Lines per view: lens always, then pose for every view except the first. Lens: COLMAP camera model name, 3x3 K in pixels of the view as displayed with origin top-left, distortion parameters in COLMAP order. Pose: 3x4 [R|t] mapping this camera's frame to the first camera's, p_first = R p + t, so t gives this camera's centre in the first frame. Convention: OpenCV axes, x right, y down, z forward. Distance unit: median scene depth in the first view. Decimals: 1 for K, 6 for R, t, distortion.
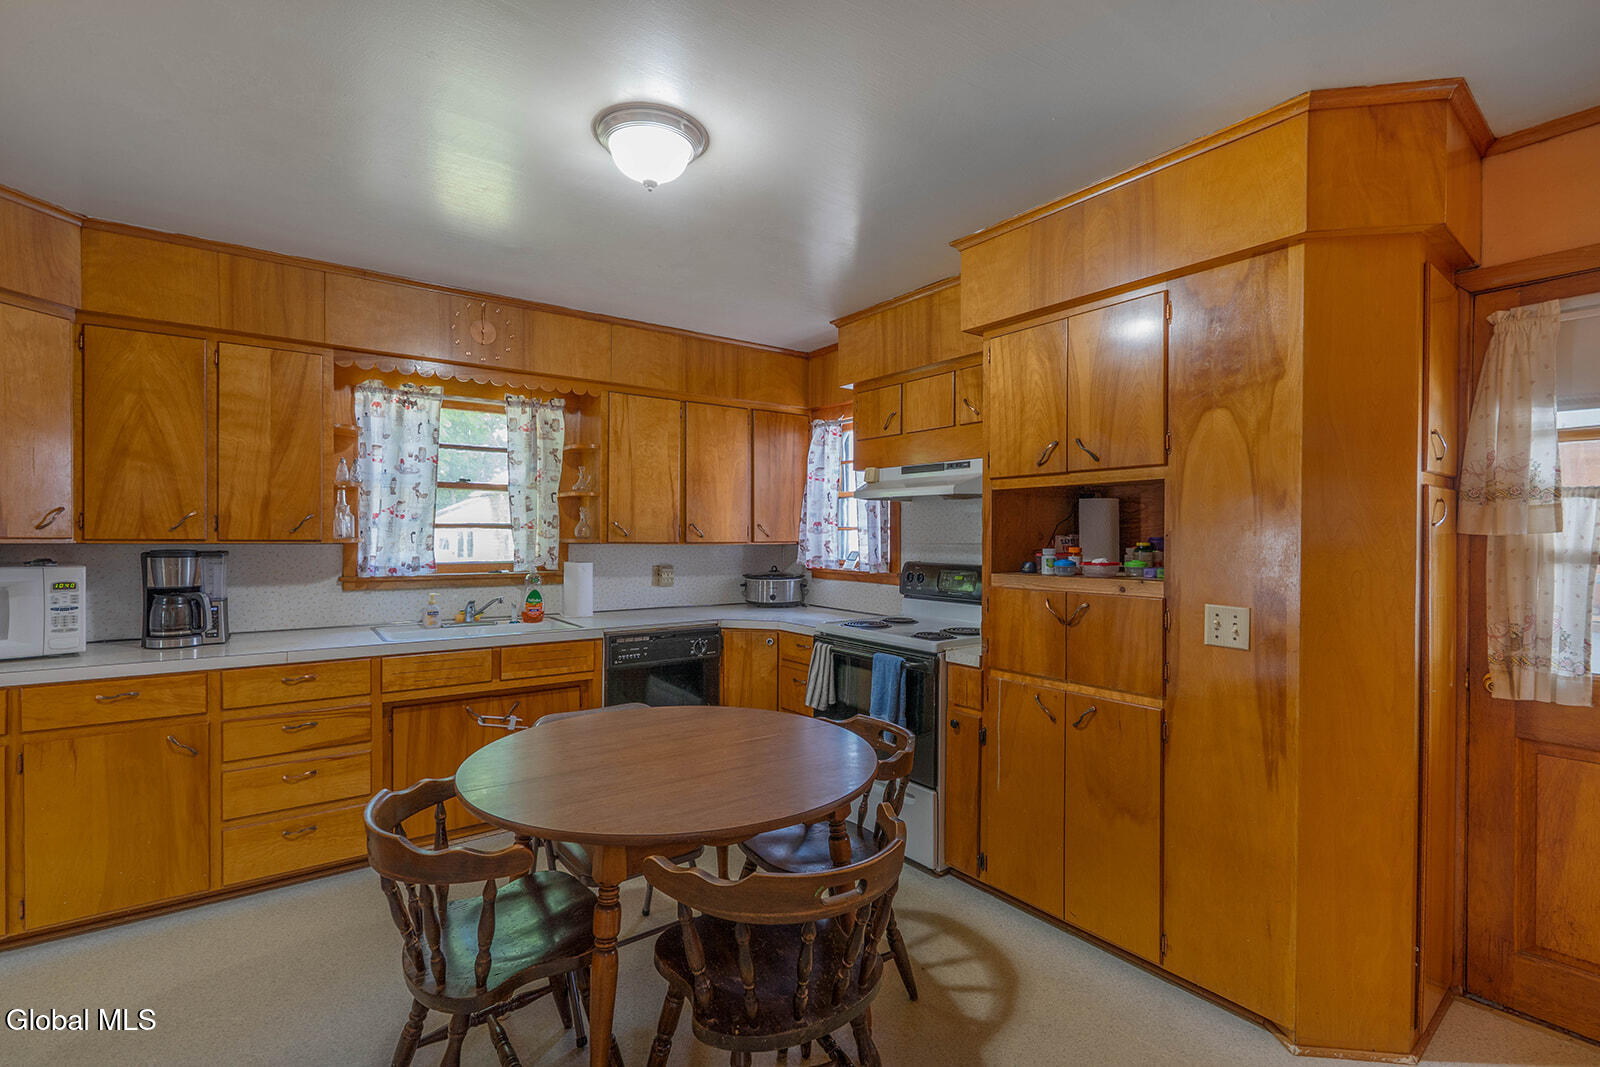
lens RADIAL K [[720.1, 0, 799.6], [0, 720.1, 539.0], [0, 0, 1]] dist [-0.001900, 0.001123]
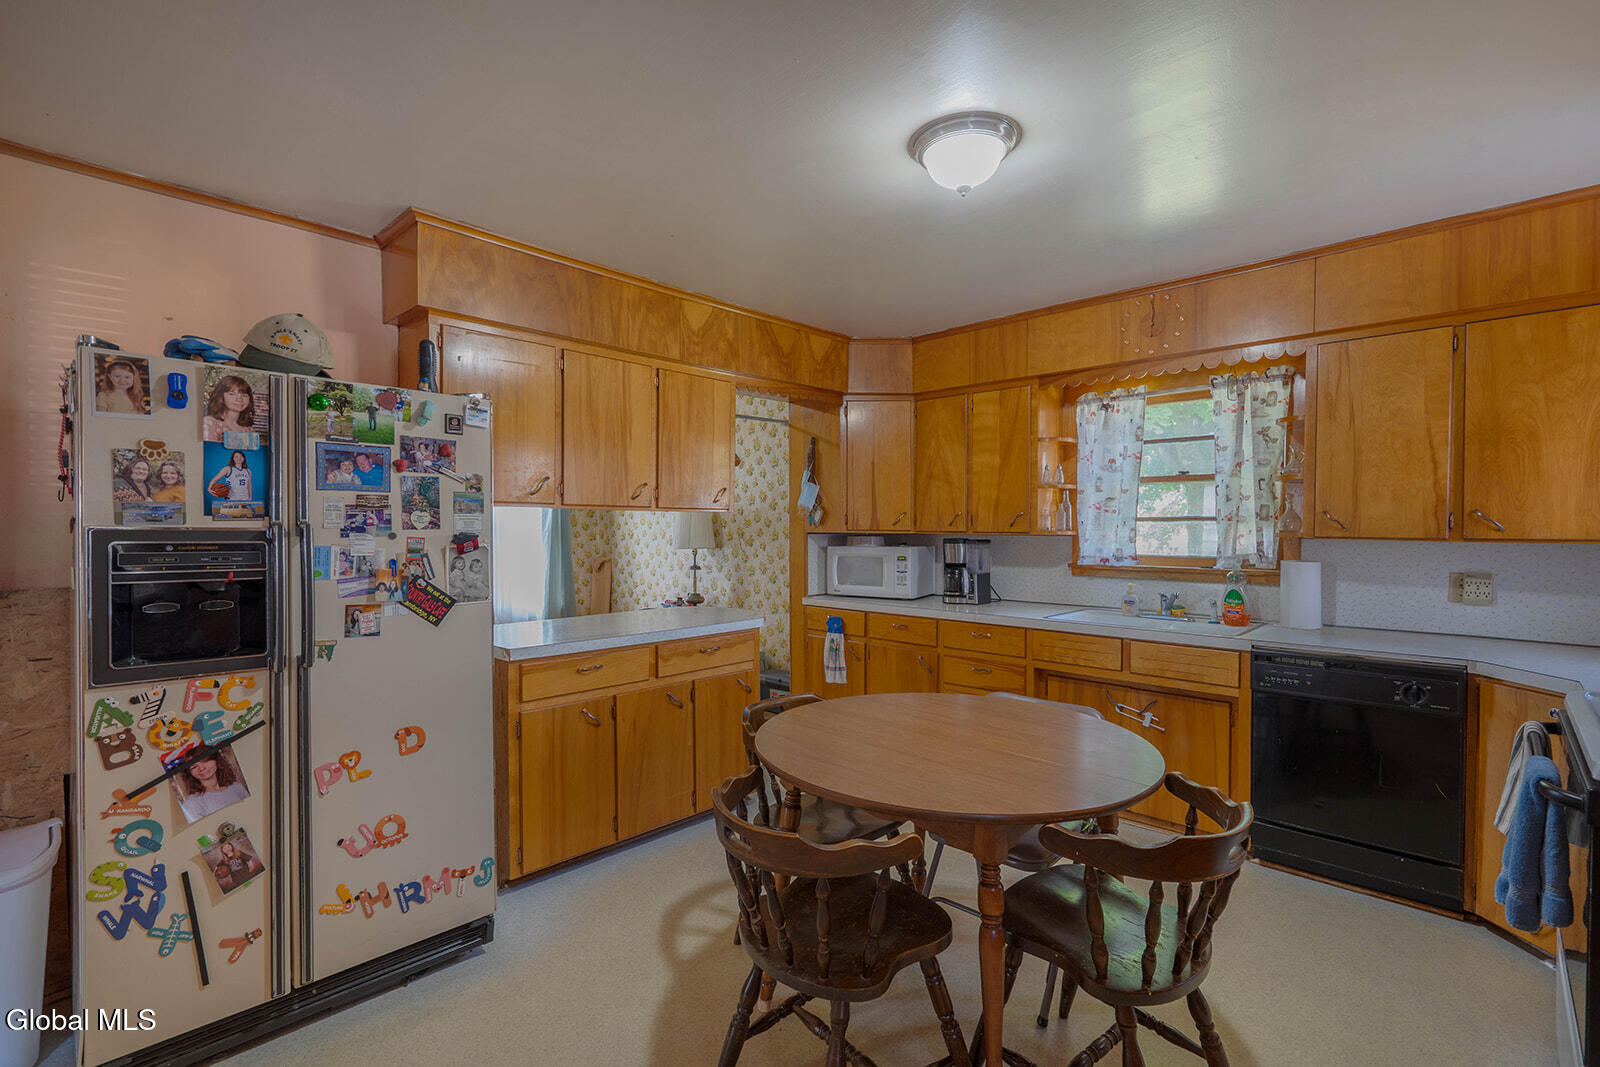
lens RADIAL K [[720.1, 0, 799.6], [0, 720.1, 539.0], [0, 0, 1]] dist [-0.001900, 0.001123]
pose [[0.171200, 0.012254, -0.985160, 0.457093], [-0.005383, 0.999919, 0.011502, 0.000808], [0.985222, 0.003334, 0.171253, 0.345504]]
